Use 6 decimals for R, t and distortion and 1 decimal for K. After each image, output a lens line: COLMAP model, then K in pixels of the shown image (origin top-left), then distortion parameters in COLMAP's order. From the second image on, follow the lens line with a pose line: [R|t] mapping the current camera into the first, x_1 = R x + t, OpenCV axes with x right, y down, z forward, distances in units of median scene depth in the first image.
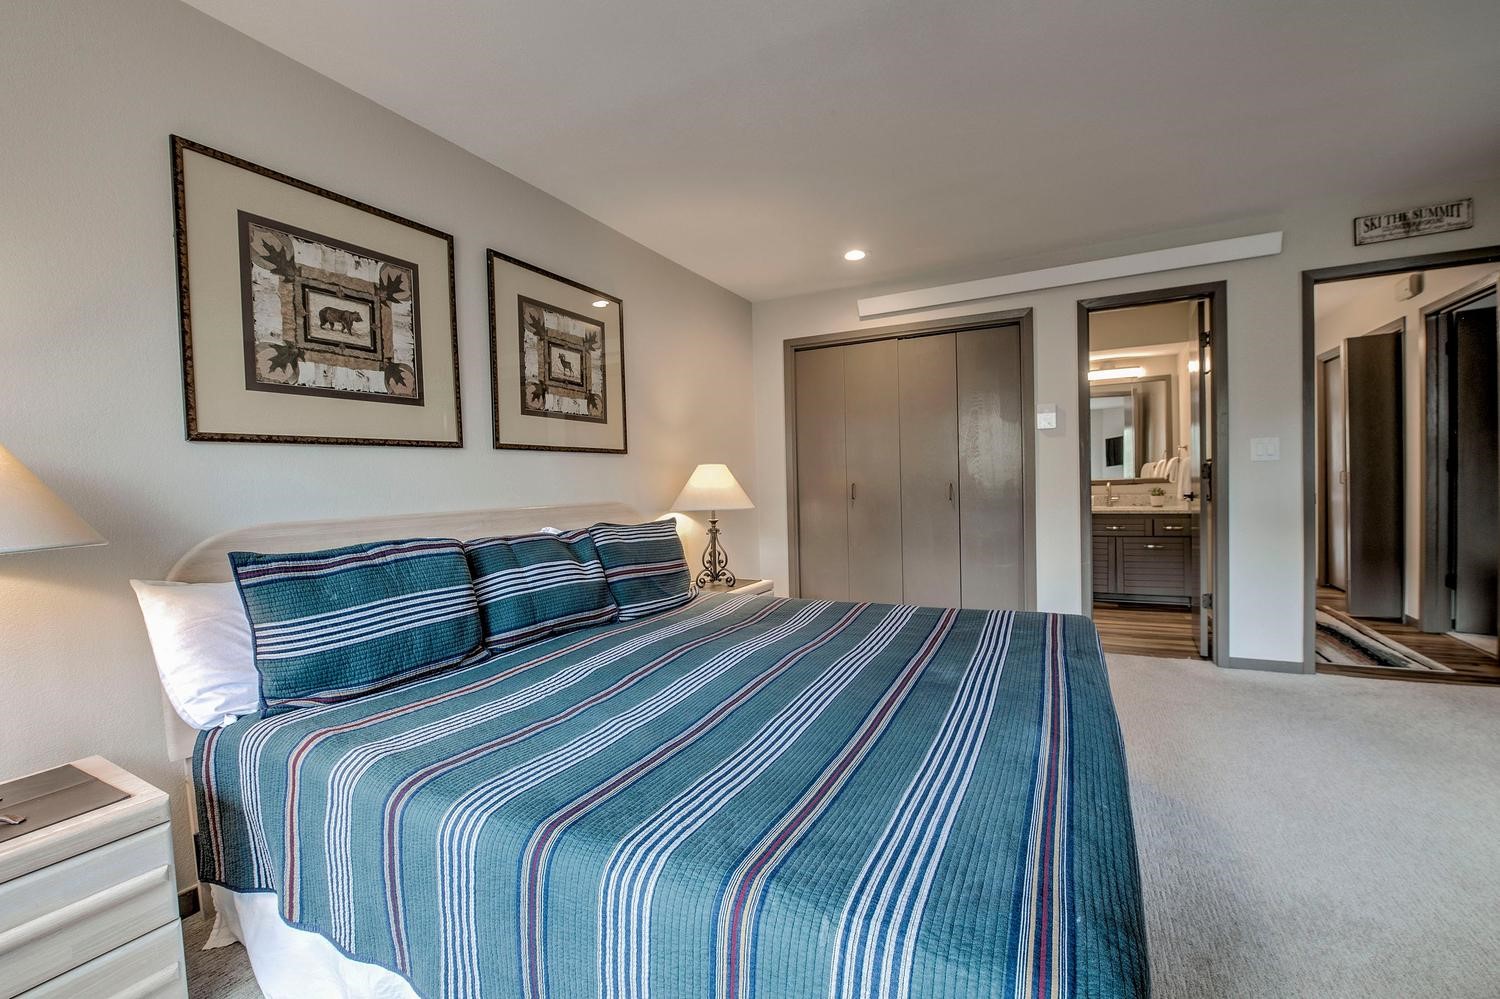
lens RADIAL K [[625.8, 0, 754.5], [0, 625.8, 496.0], [0, 0, 1]] dist [-0.017745, -0.000299]
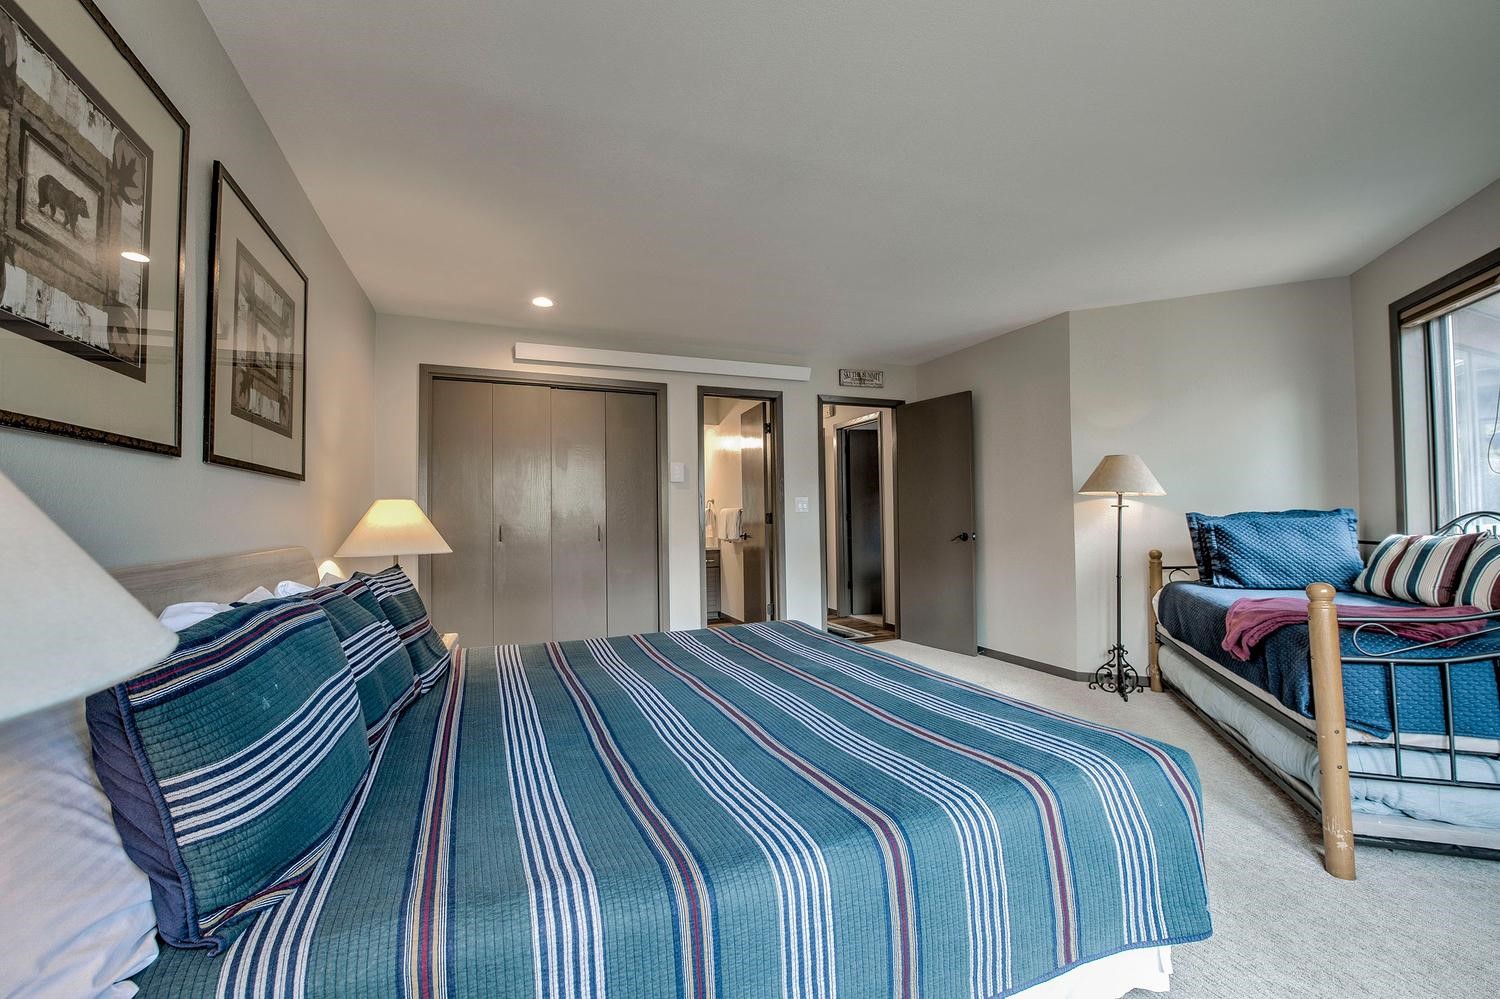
lens RADIAL K [[592.1, 0, 749.5], [0, 592.1, 498.9], [0, 0, 1]] dist [-0.025008, 0.000056]
pose [[0.657113, 0.043791, 0.752519, -0.404608], [0.009262, 0.997767, -0.066149, 0.006524], [-0.753735, 0.050437, 0.655240, 0.151002]]
